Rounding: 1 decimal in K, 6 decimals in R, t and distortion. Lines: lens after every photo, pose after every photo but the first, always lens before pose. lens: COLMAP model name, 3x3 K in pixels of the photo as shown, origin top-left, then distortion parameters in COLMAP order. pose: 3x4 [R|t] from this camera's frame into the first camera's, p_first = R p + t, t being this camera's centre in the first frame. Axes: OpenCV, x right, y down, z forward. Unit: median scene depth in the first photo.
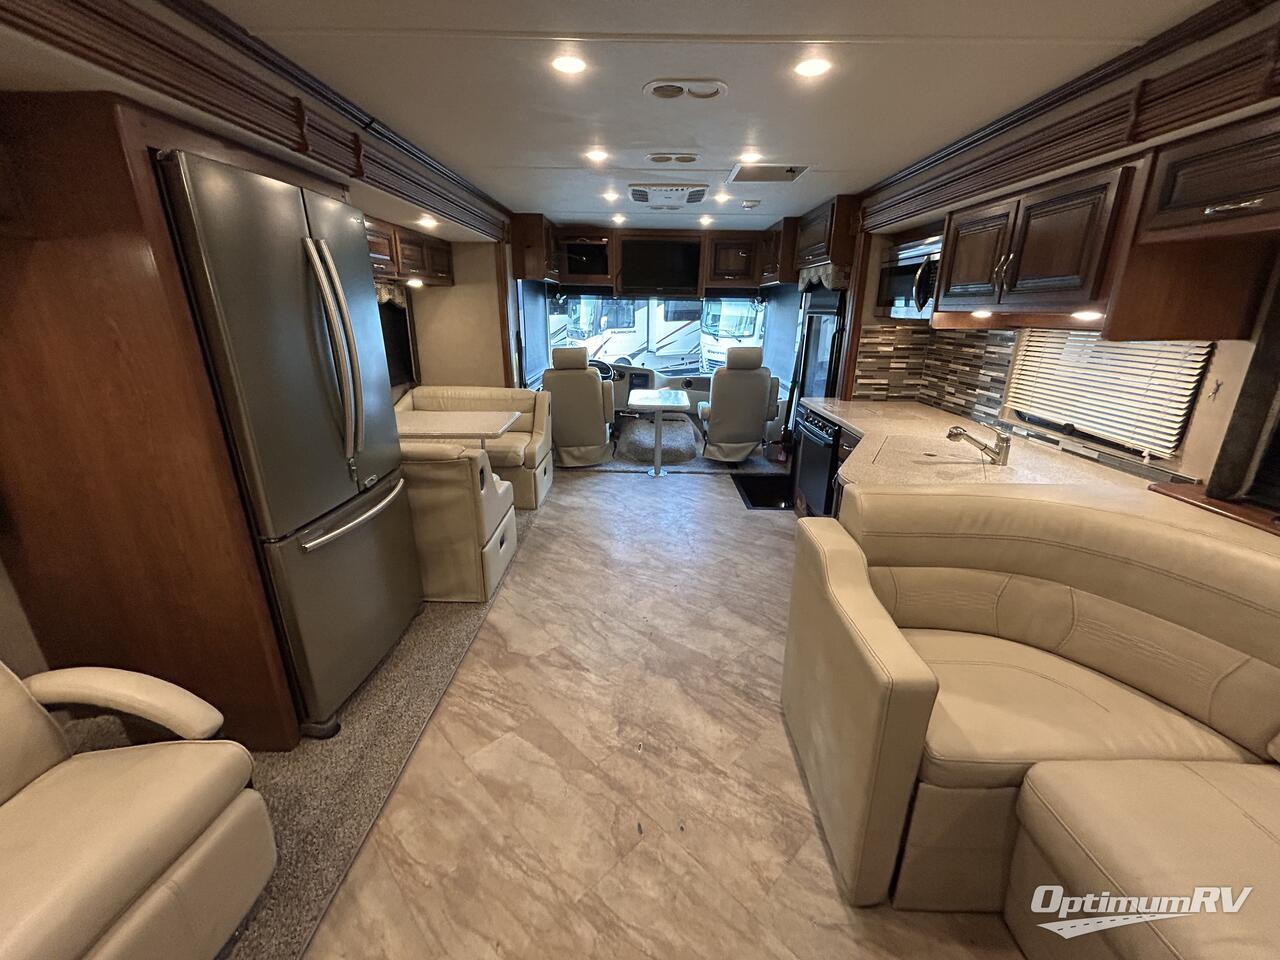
lens RADIAL K [[517.8, 0, 644.2], [0, 517.8, 479.0], [0, 0, 1]] dist [-0.001547, 0.000608]
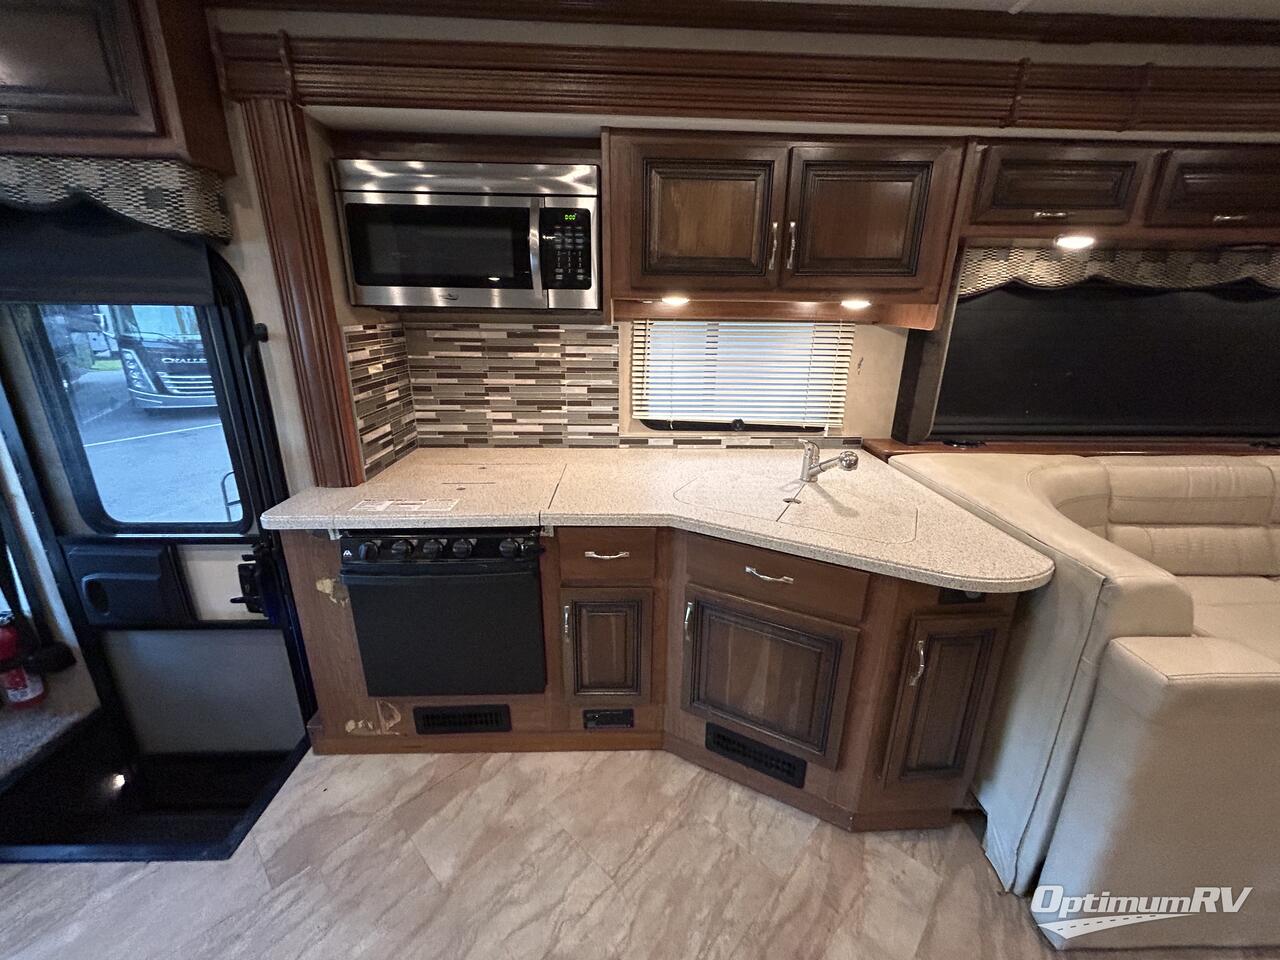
lens RADIAL K [[517.8, 0, 642.0], [0, 517.8, 477.8], [0, 0, 1]] dist [-0.001547, 0.000608]
pose [[-0.025327, -0.313259, 0.949330, -0.083943], [0.301573, 0.902999, 0.306016, -0.276107], [-0.953107, 0.294042, 0.071600, 0.884157]]
